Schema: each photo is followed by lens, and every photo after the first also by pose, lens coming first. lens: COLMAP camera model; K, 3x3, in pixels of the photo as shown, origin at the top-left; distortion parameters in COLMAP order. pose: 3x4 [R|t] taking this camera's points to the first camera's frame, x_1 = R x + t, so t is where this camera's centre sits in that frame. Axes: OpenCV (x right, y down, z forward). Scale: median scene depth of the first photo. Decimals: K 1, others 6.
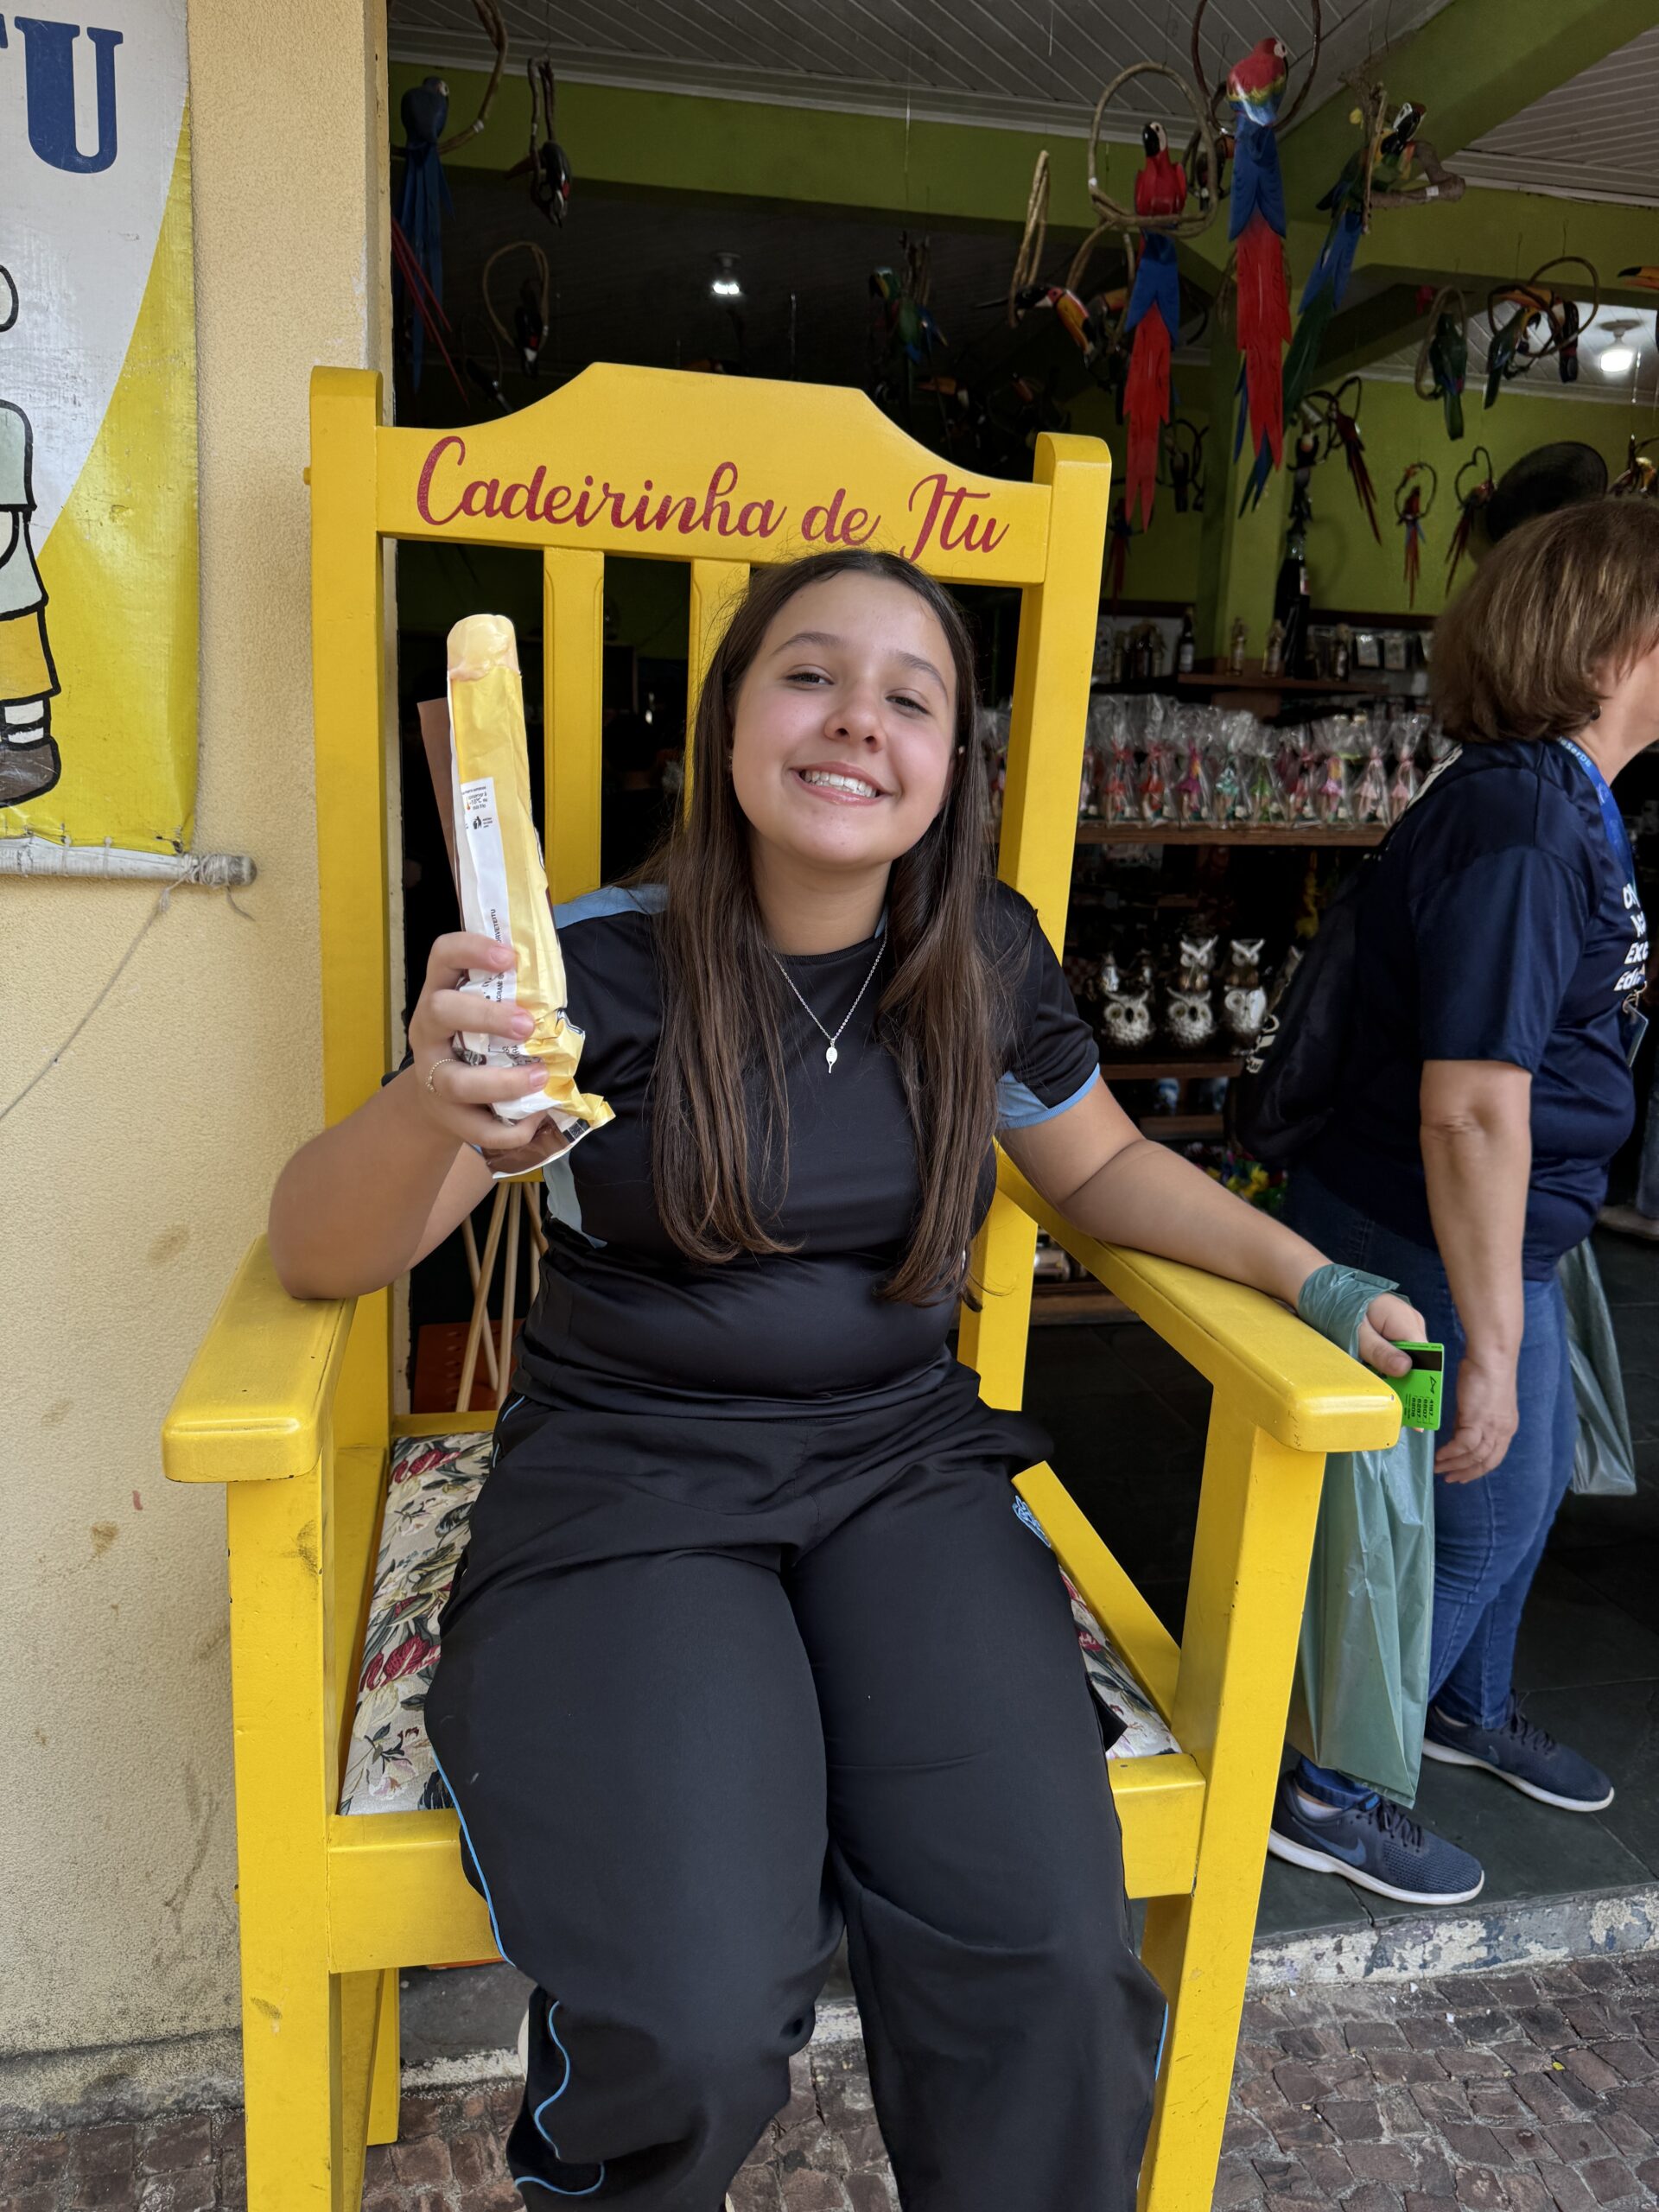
lens RADIAL K [[1612.9, 0, 822.8], [0, 1612.9, 1112.2], [0, 0, 1]] dist [-0.012896, 0.005037]
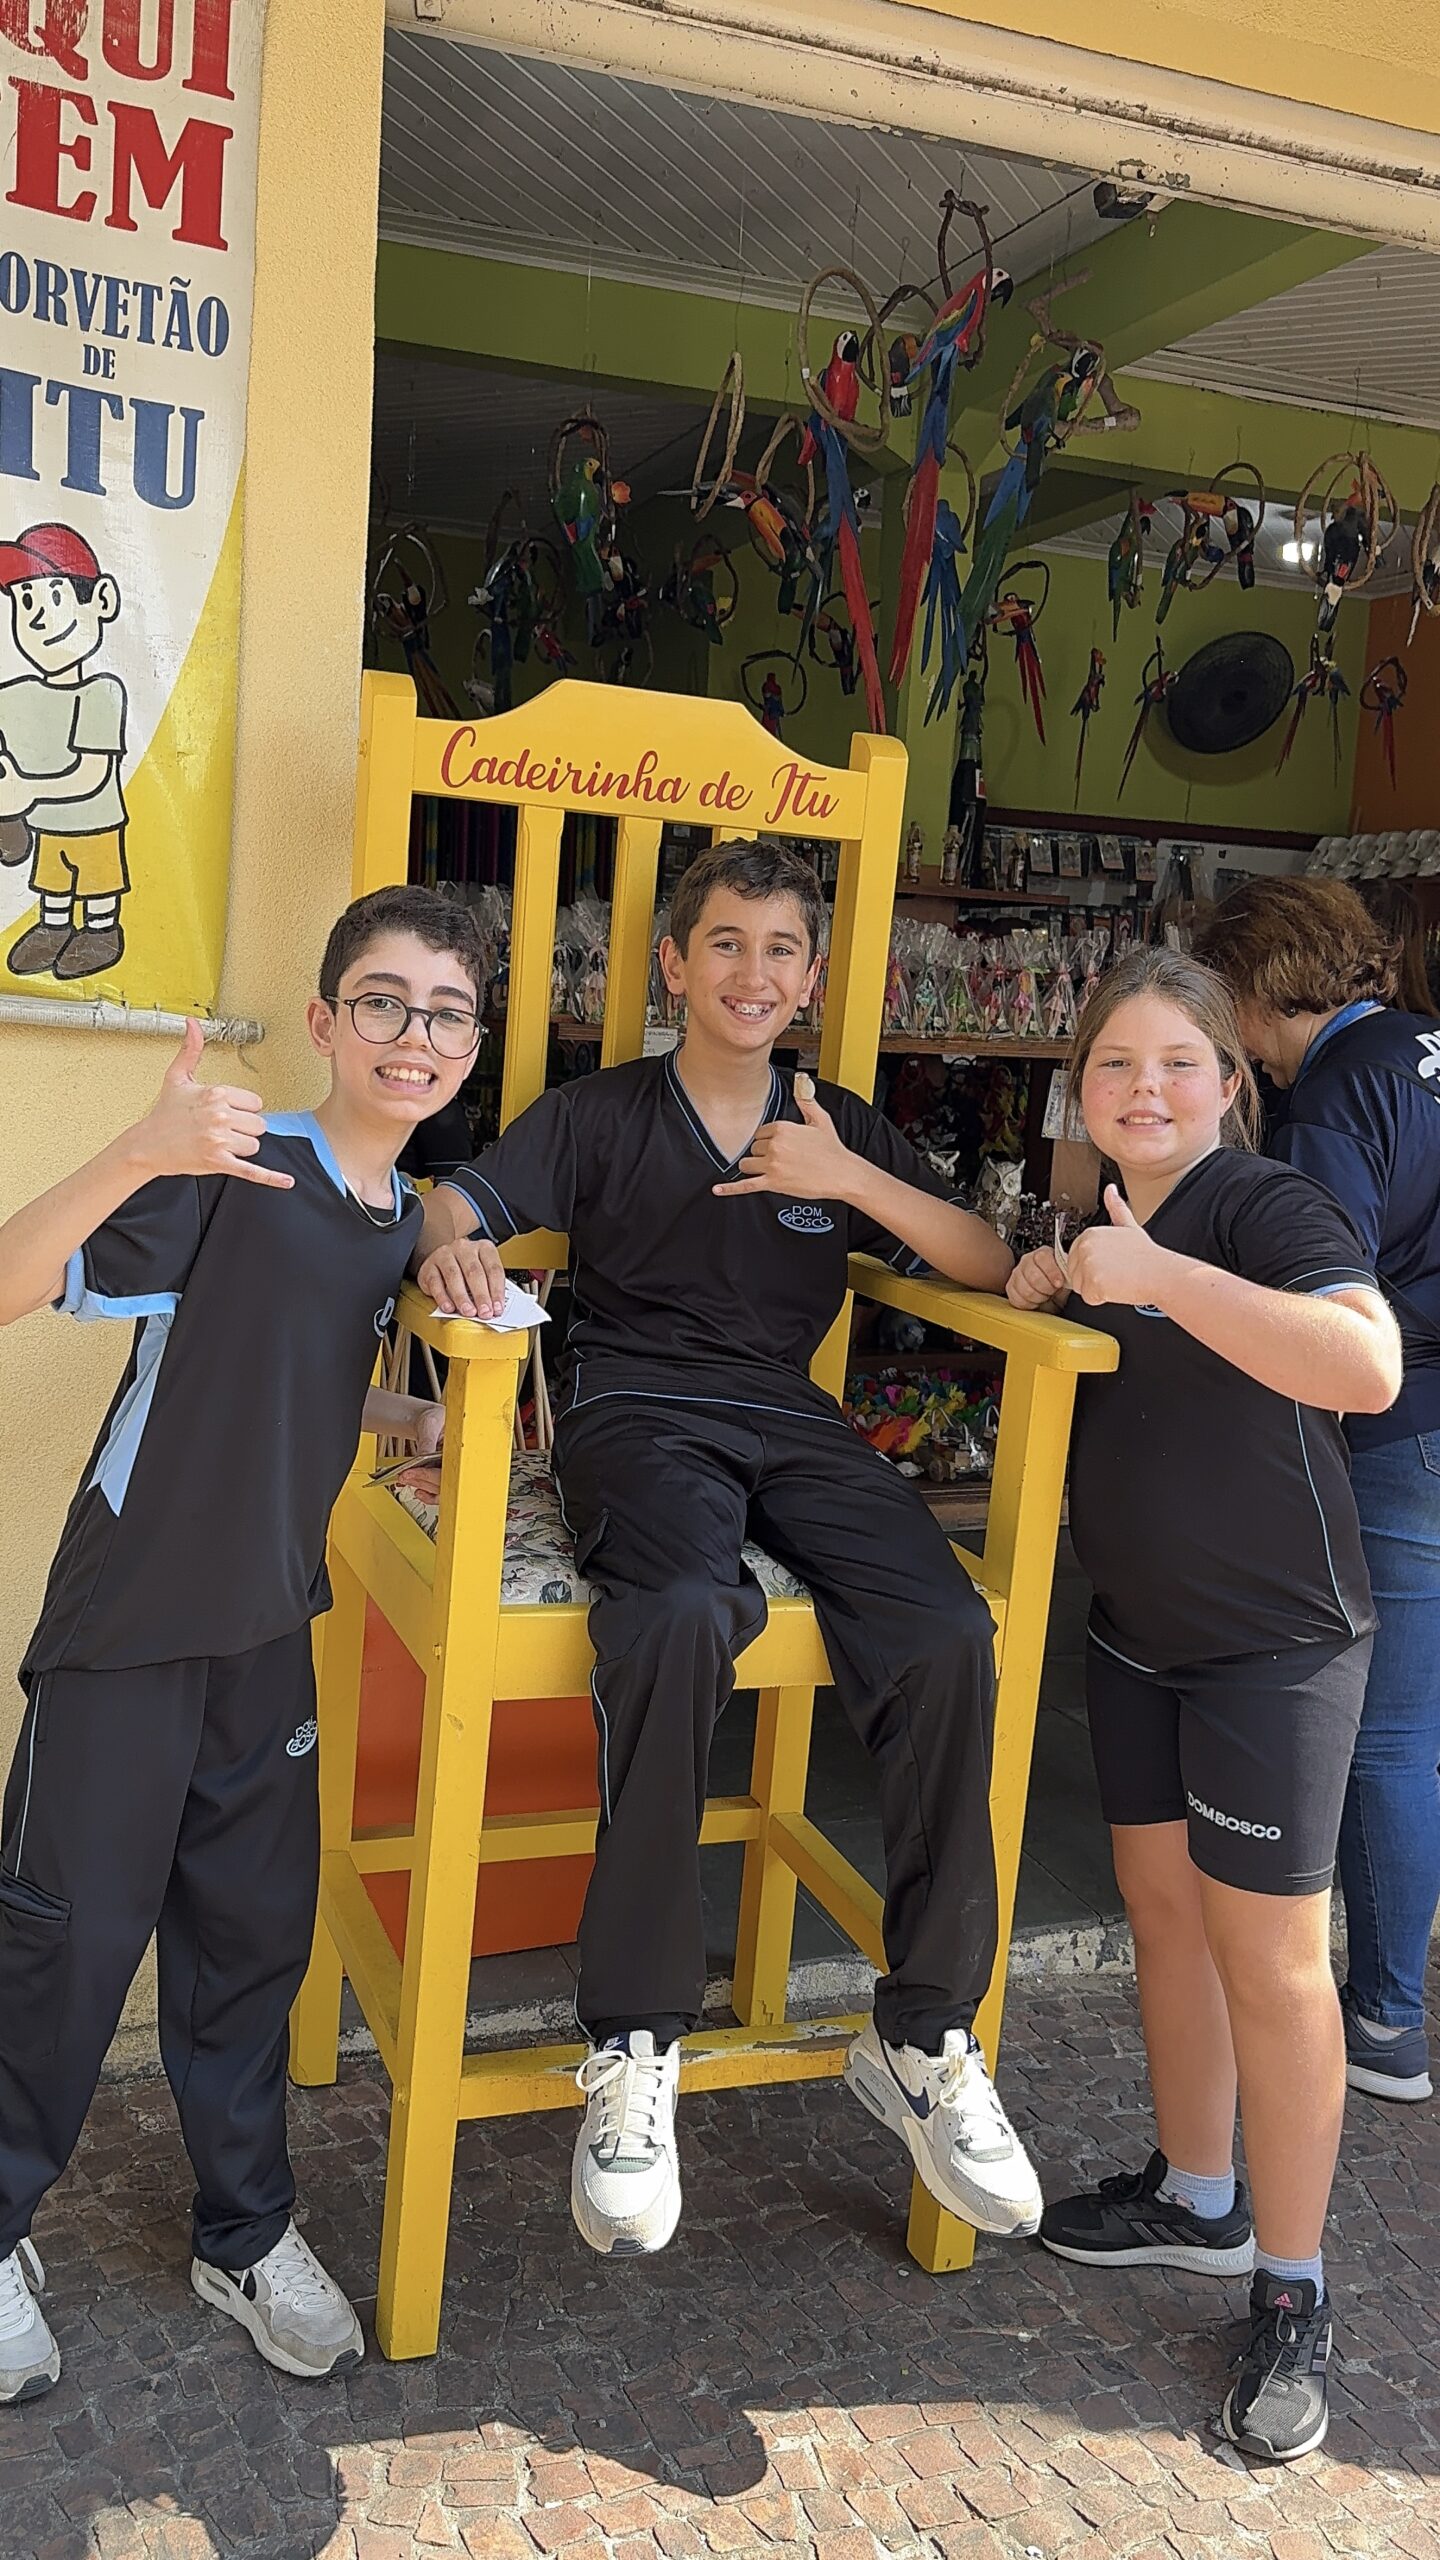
lens RADIAL K [[2179.5, 0, 718.6], [0, 2179.5, 1294.4], [0, 0, 1]] dist [0.071976, -0.048422]
pose [[0.983345, 0.001463, 0.181742, -0.238757], [0.010394, 0.997878, -0.064272, 0.134868], [-0.181450, 0.065091, 0.981244, -0.592749]]
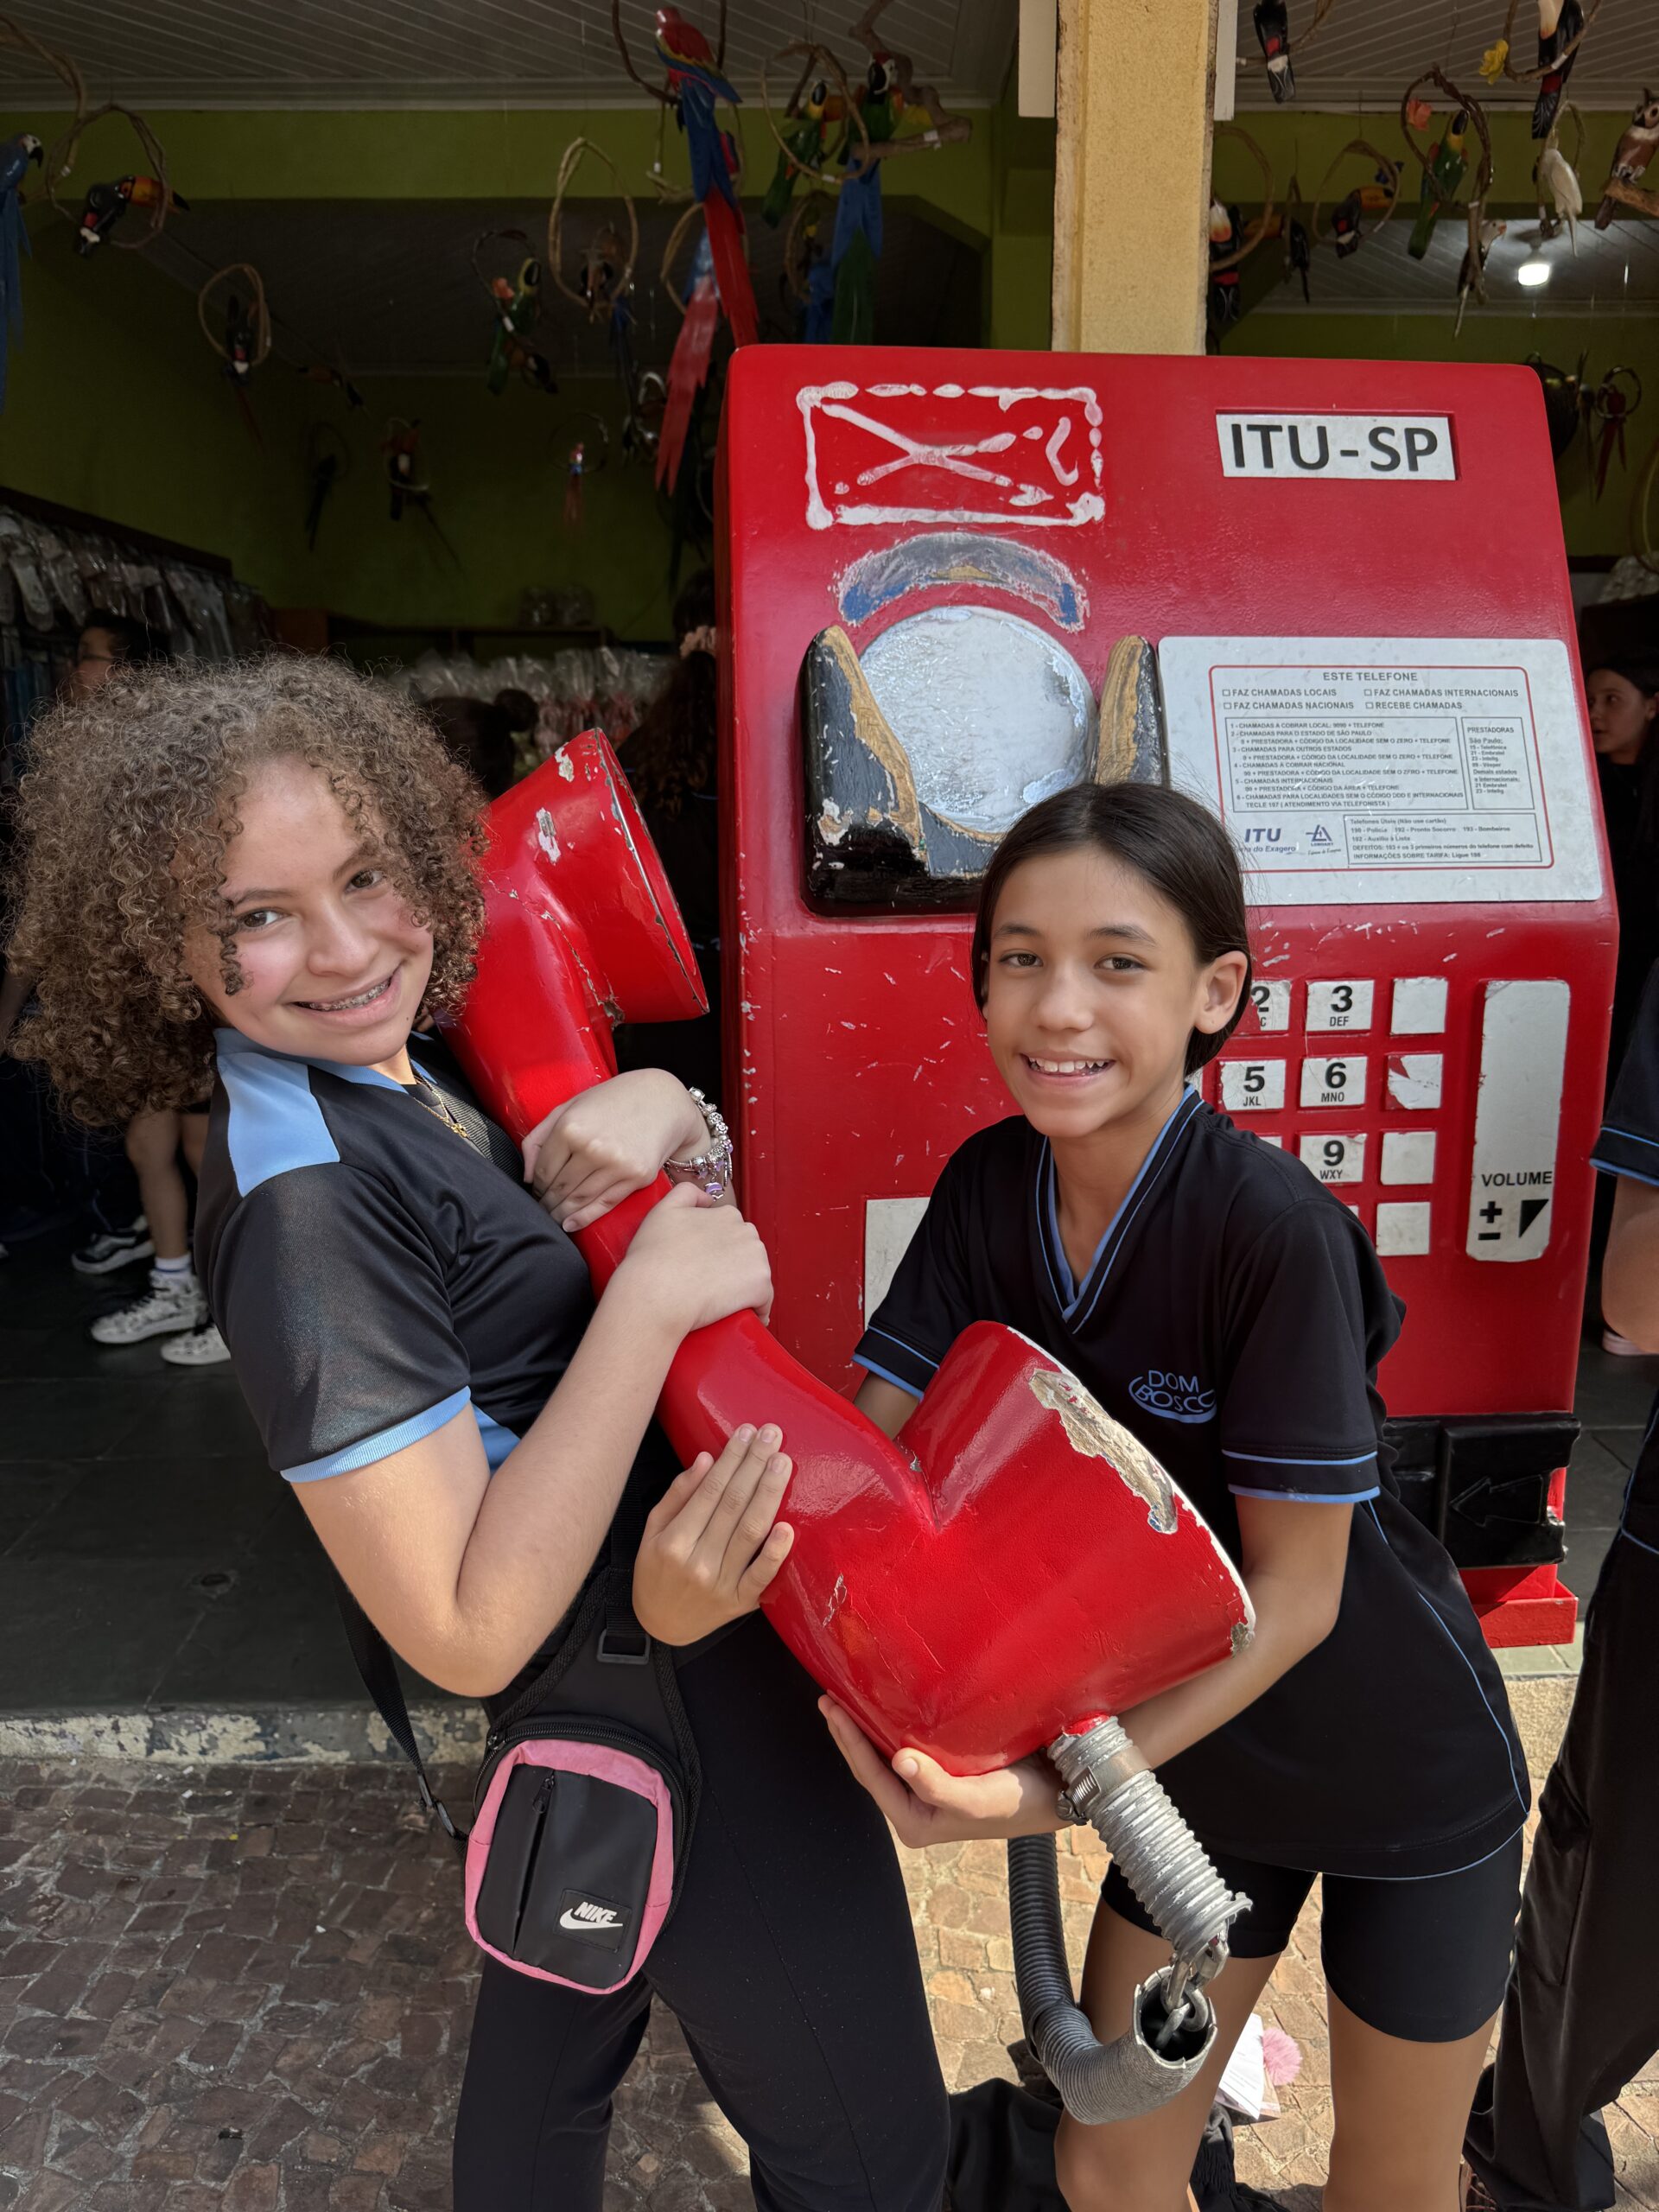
lens RADIAL K [[1612.9, 0, 846.2], [0, 1612.9, 1120.3], [0, 0, 1]] dist [-0.012896, 0.005037]
pose [[0.983472, 0.005159, -0.180989, 1.020597], [-0.002861, 0.999912, 0.012954, 0.068965], [0.181040, -0.012222, 0.983400, -0.028229]]
